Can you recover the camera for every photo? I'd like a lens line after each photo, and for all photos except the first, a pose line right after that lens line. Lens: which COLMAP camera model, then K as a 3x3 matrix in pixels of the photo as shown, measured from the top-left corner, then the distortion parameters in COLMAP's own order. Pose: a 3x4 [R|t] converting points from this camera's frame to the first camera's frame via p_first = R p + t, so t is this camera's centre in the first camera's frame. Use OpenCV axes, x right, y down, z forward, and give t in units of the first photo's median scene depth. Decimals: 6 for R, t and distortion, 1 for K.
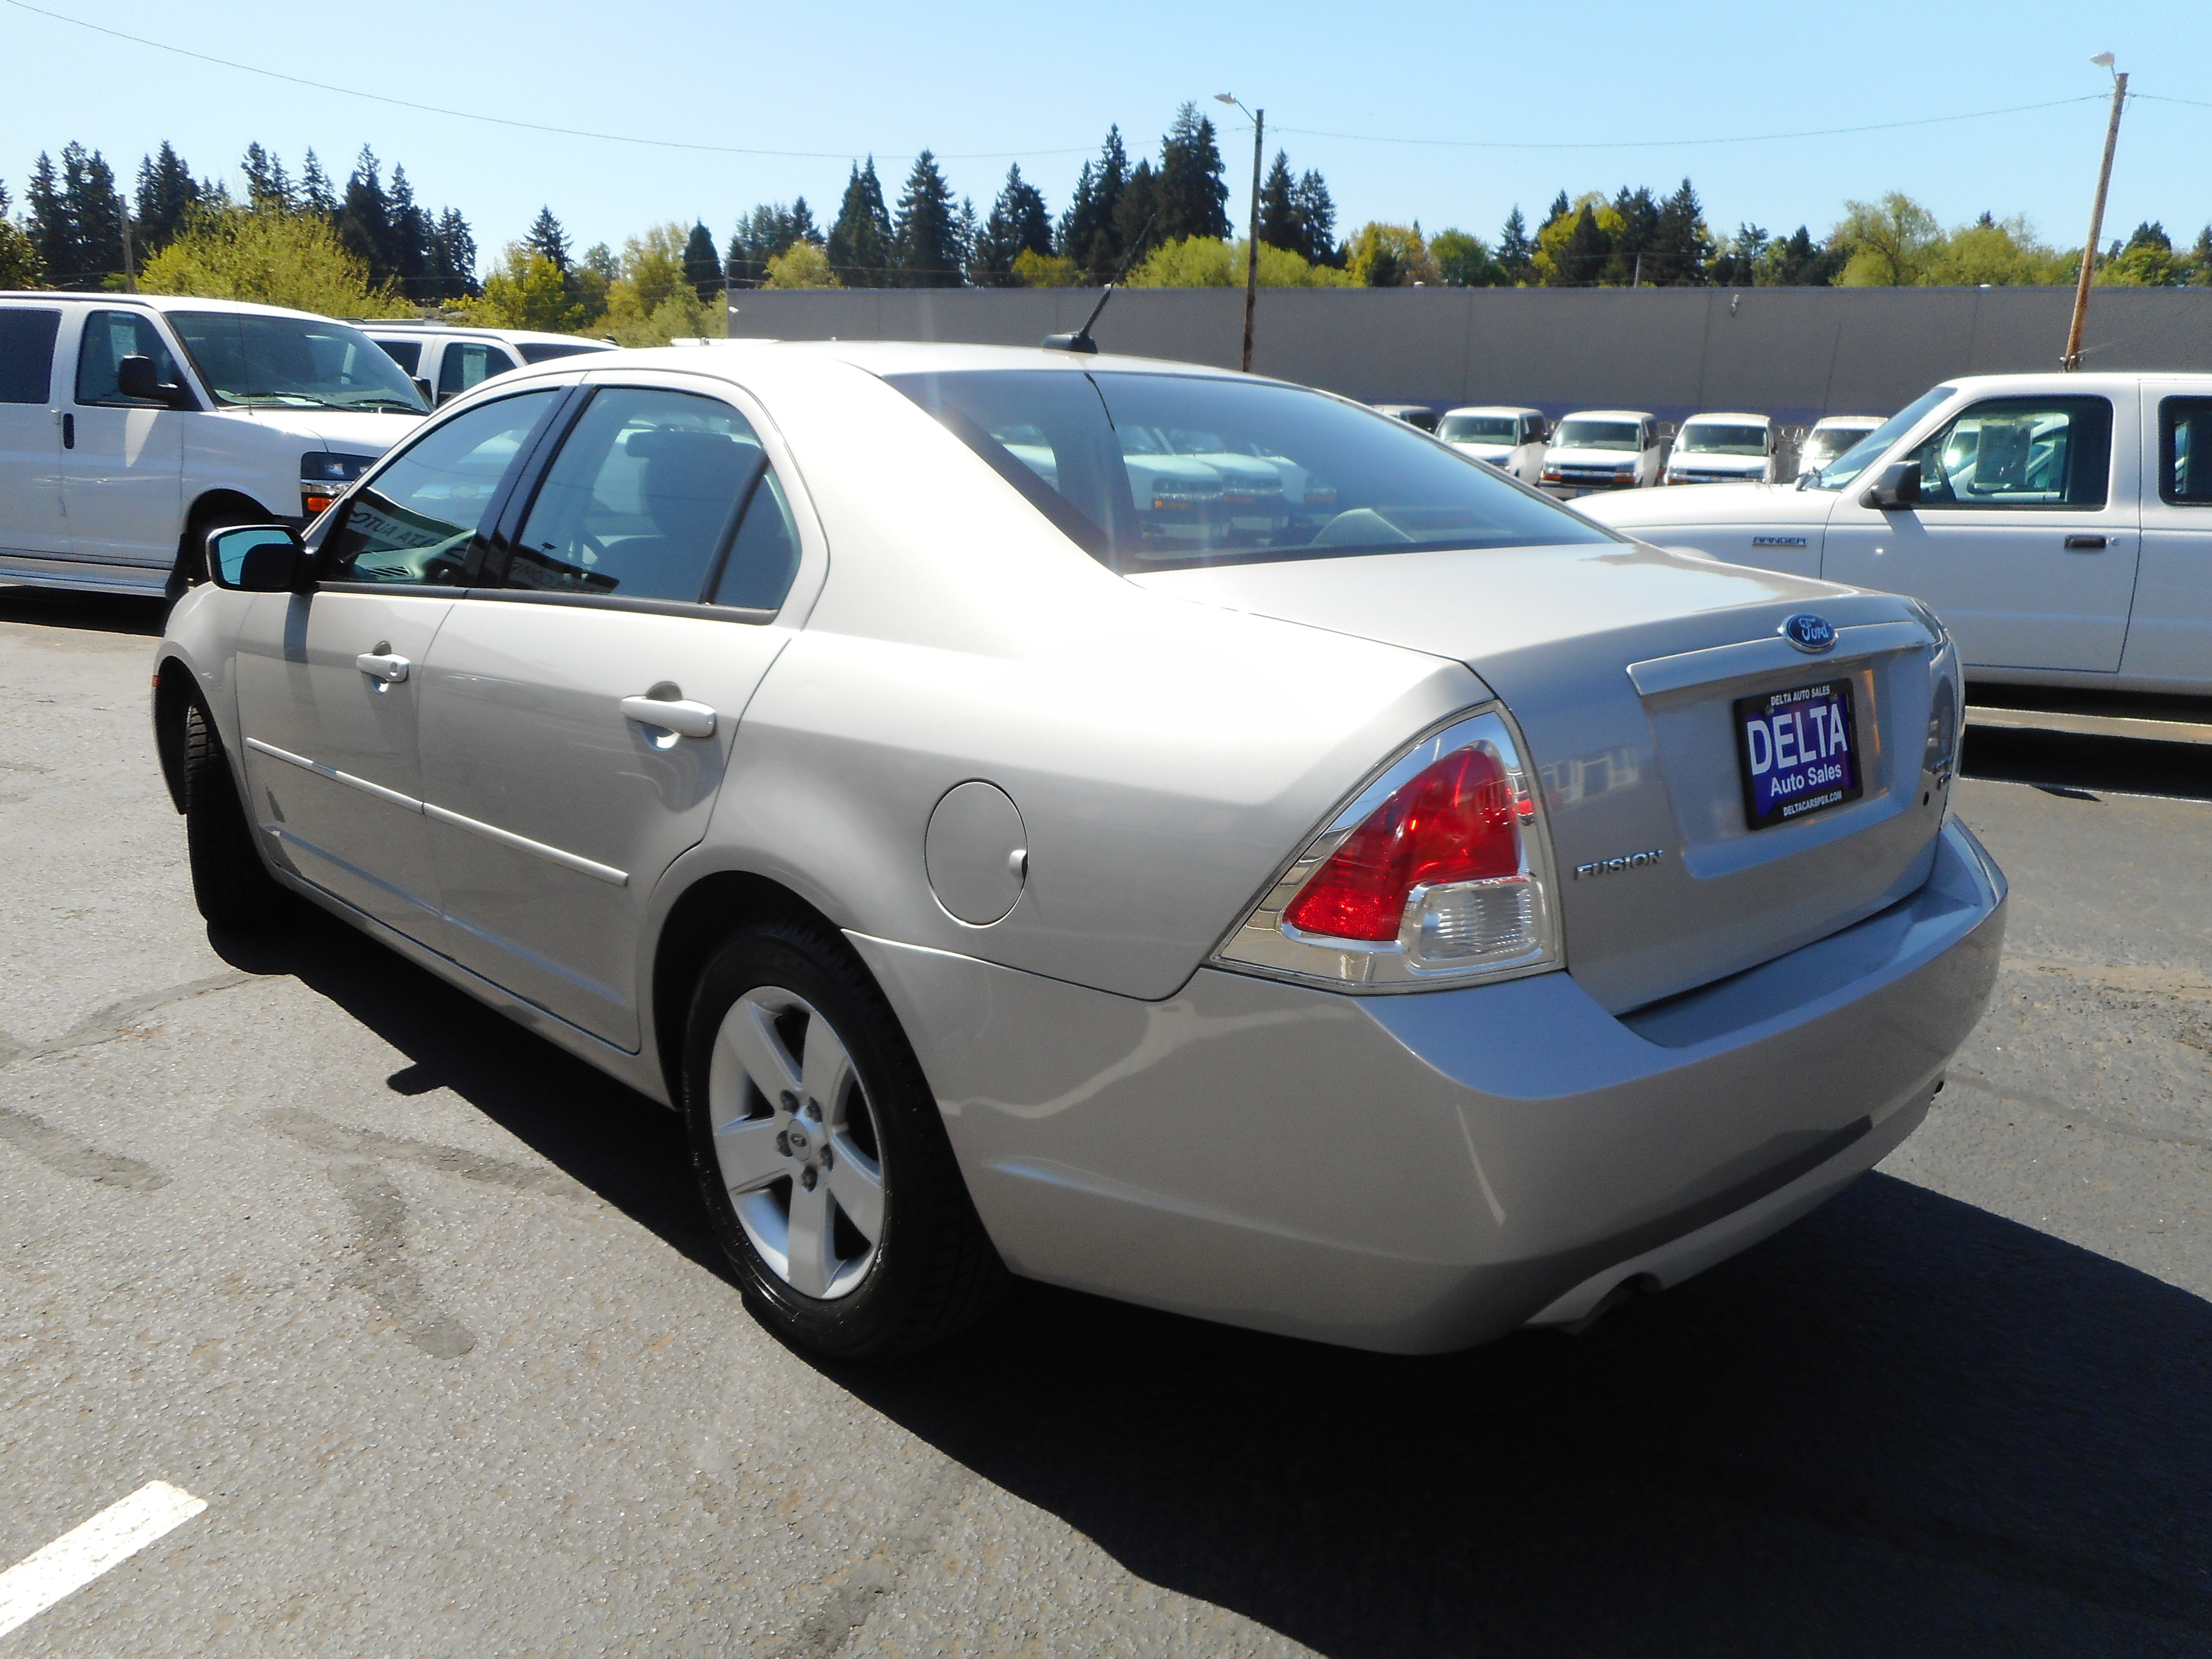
lens RADIAL K [[1617.2, 0, 1106.0], [0, 1617.2, 829.5], [0, 0, 1]] dist [-0.001060, -0.002978]
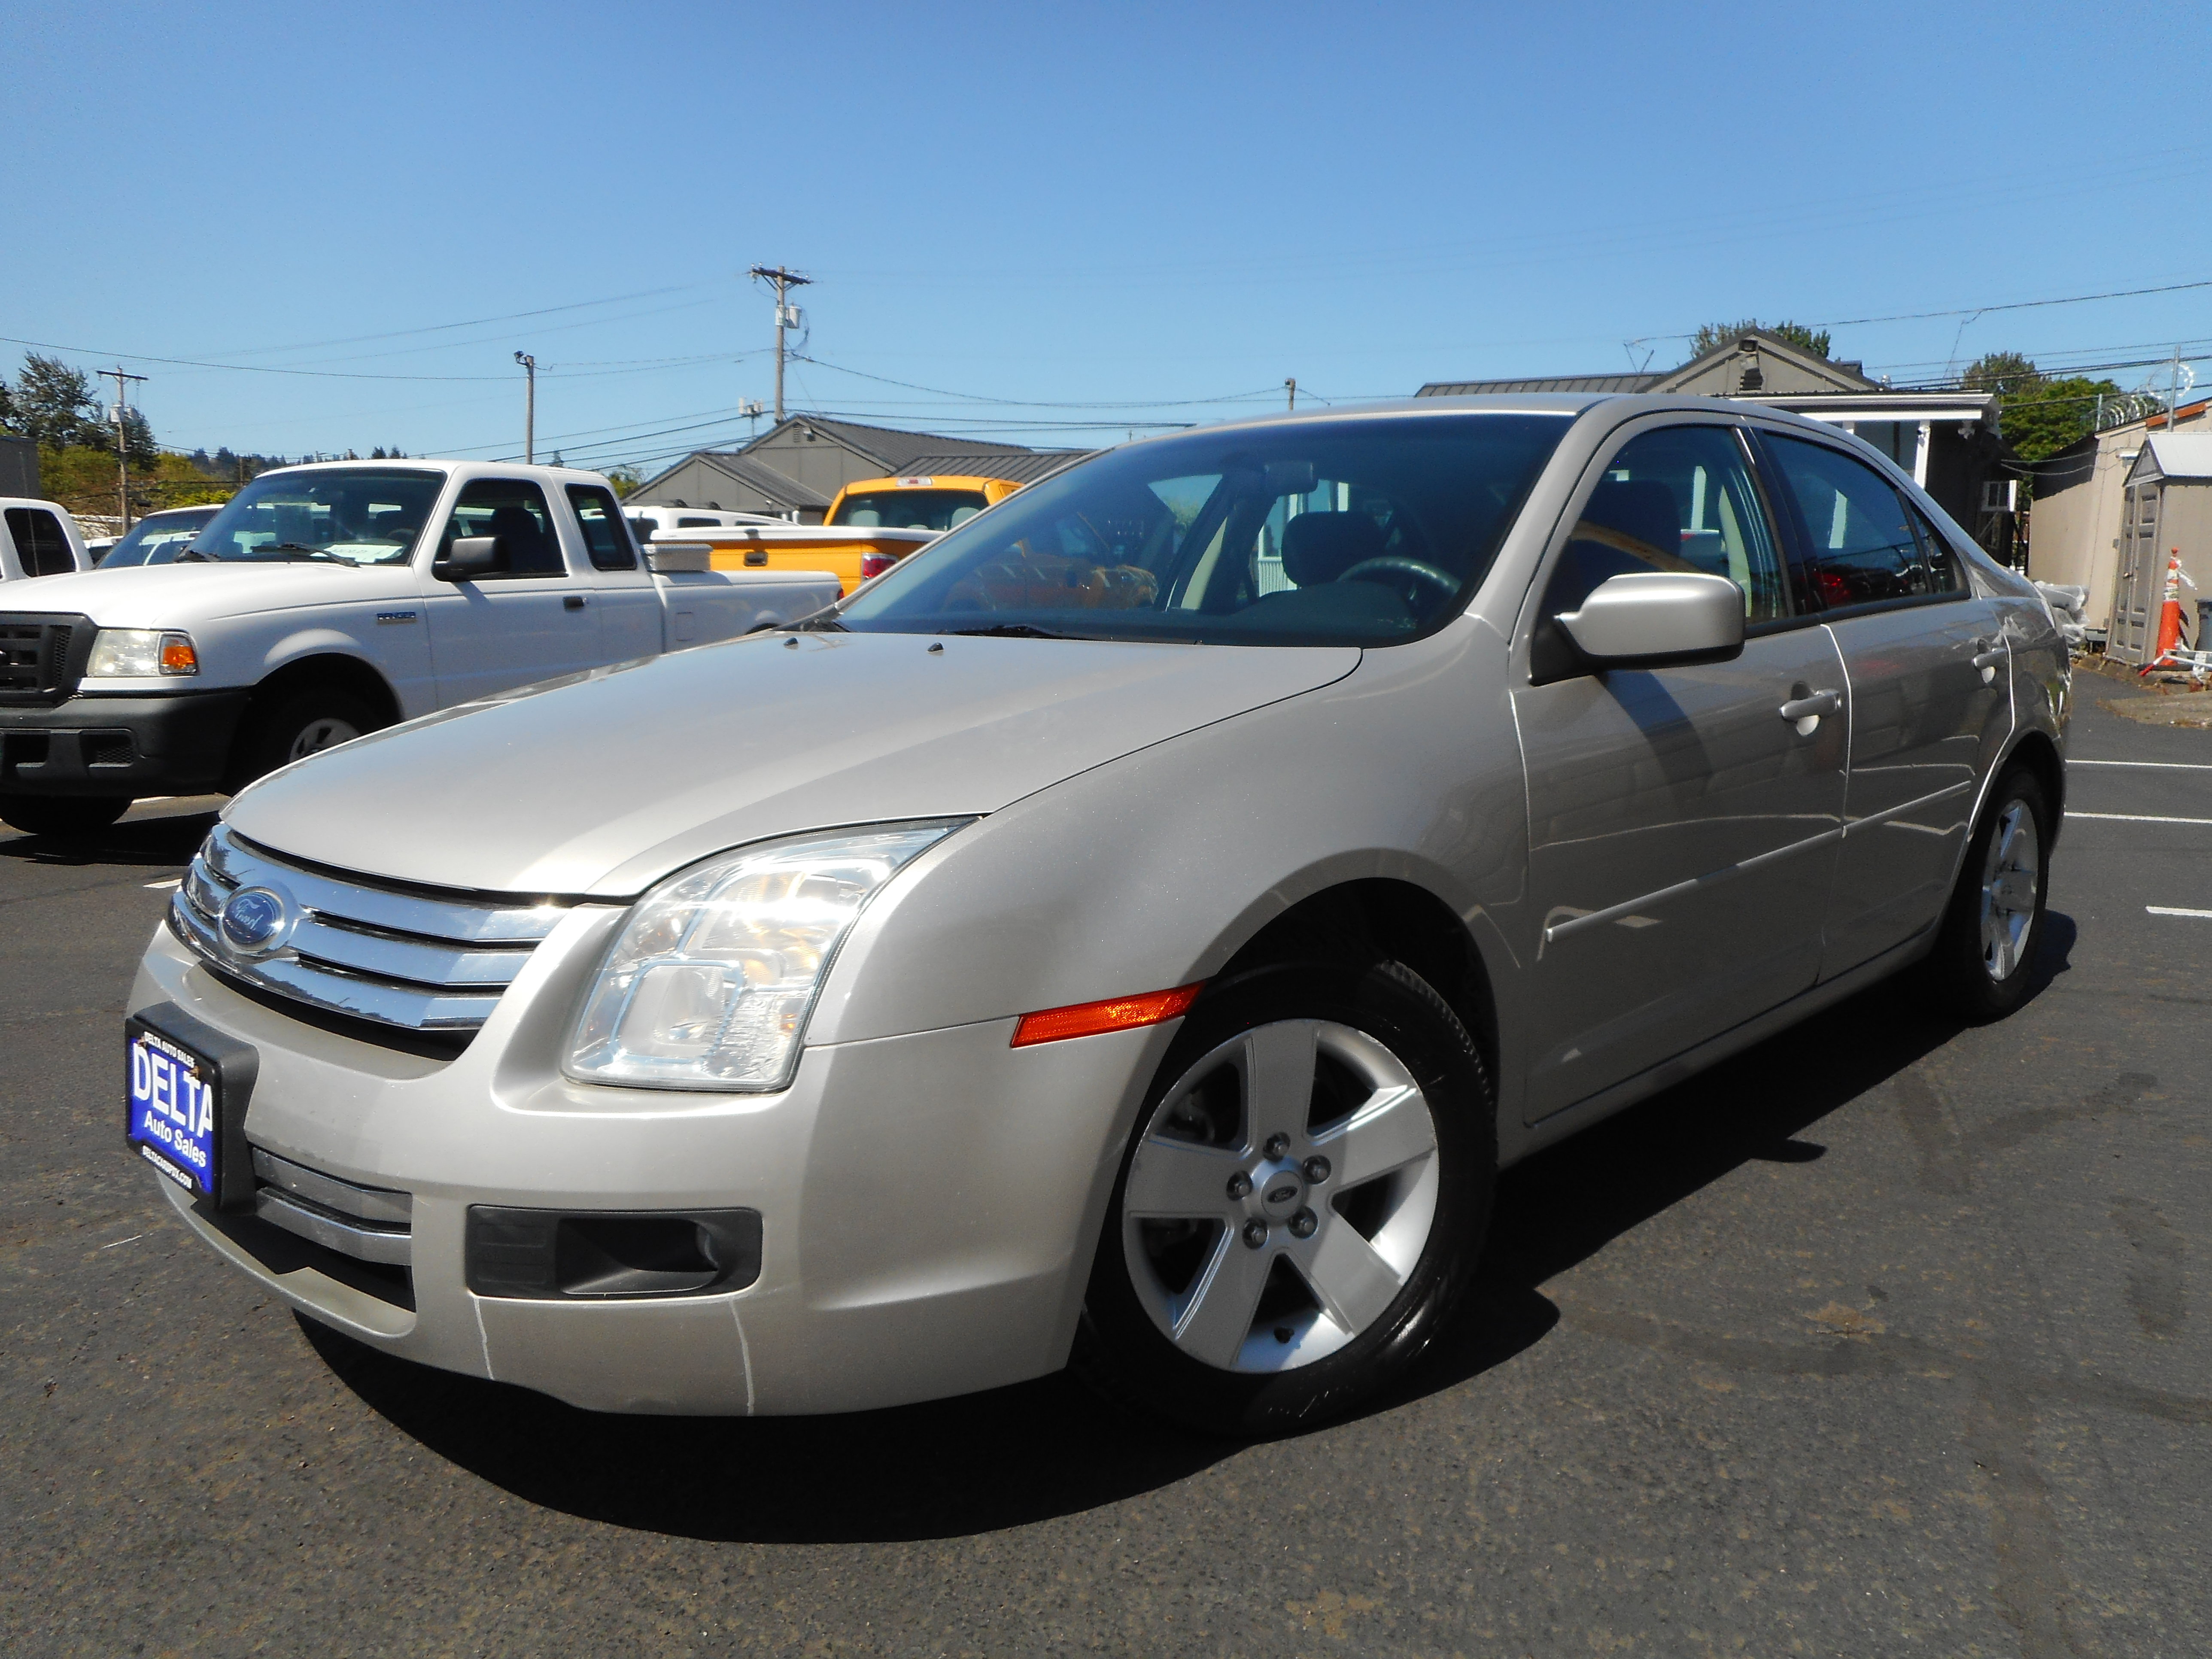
lens RADIAL K [[1617.2, 0, 1106.0], [0, 1617.2, 829.5], [0, 0, 1]] dist [-0.001060, -0.002978]
pose [[-0.015901, -0.174911, 0.984456, -1.732400], [0.237086, 0.955842, 0.173656, -0.367342], [-0.971358, 0.236162, 0.026271, 1.750325]]
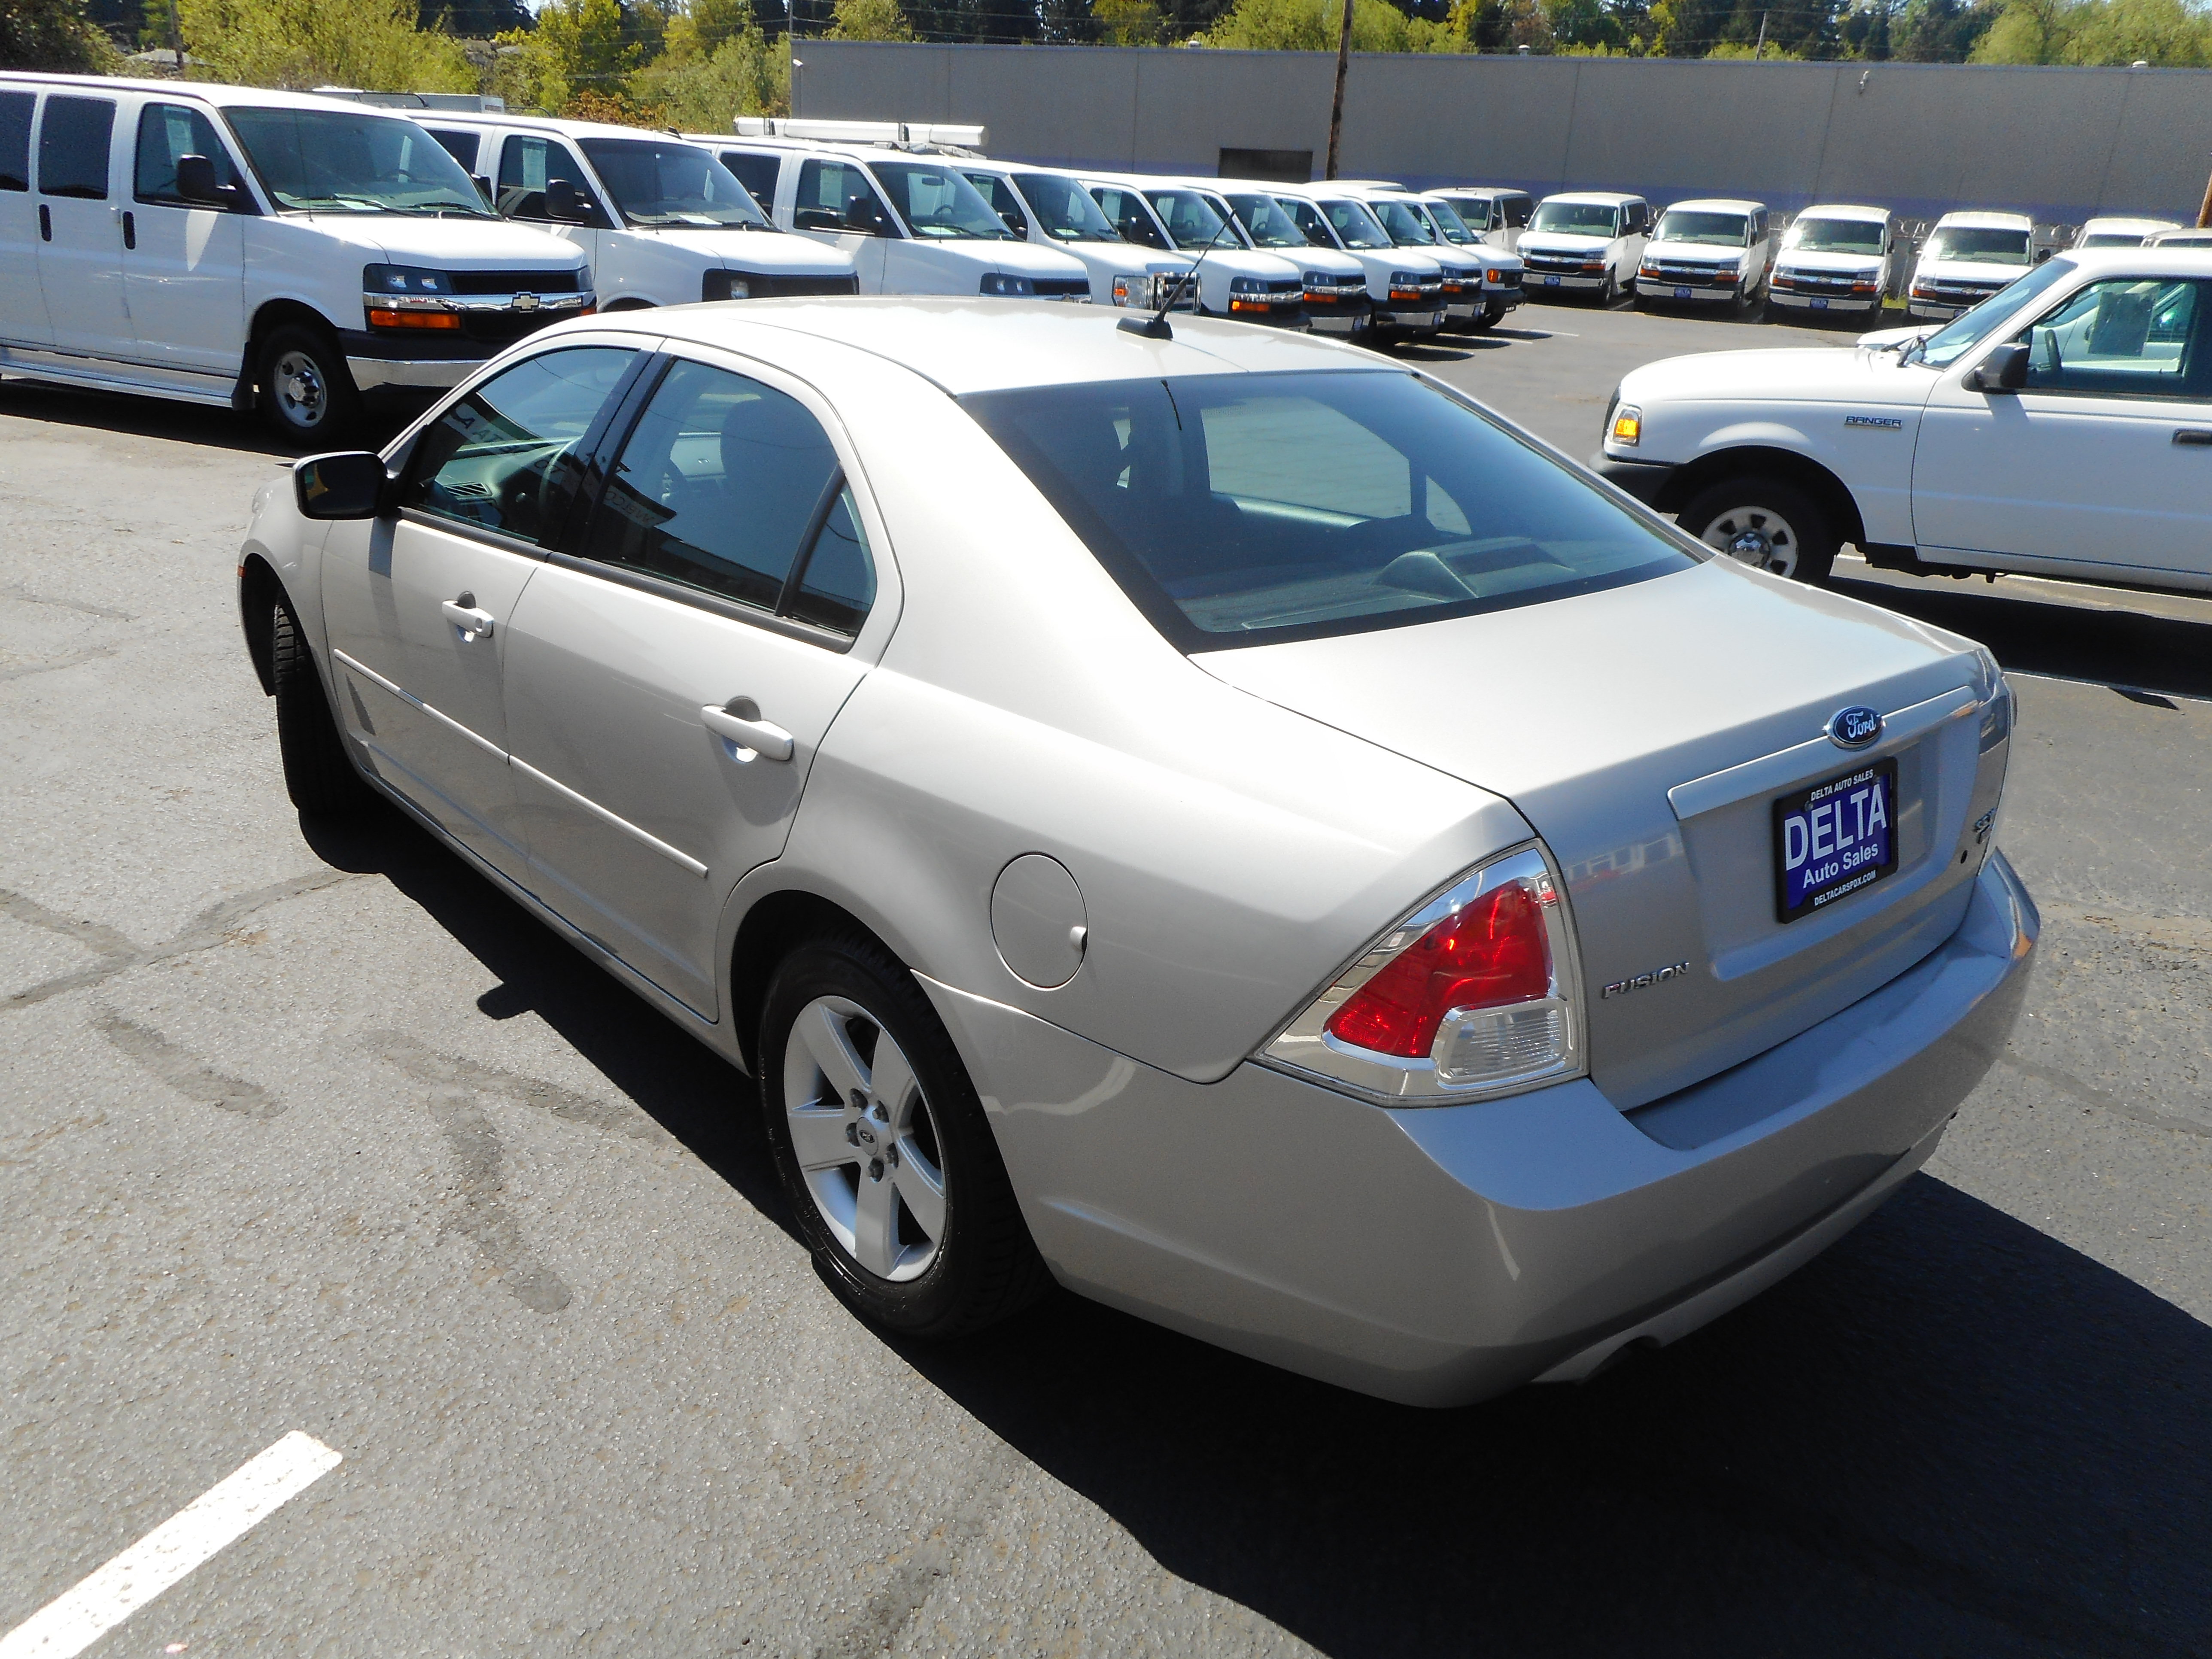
lens RADIAL K [[1635.9, 0, 1111.2], [0, 1635.9, 824.7], [0, 0, 1]] dist [-0.020372, 0.024248]
pose [[0.998901, 0.035221, -0.030937, -0.001815], [-0.031036, 0.991461, 0.126658, -0.144971], [0.035134, -0.125558, 0.991464, -0.040401]]
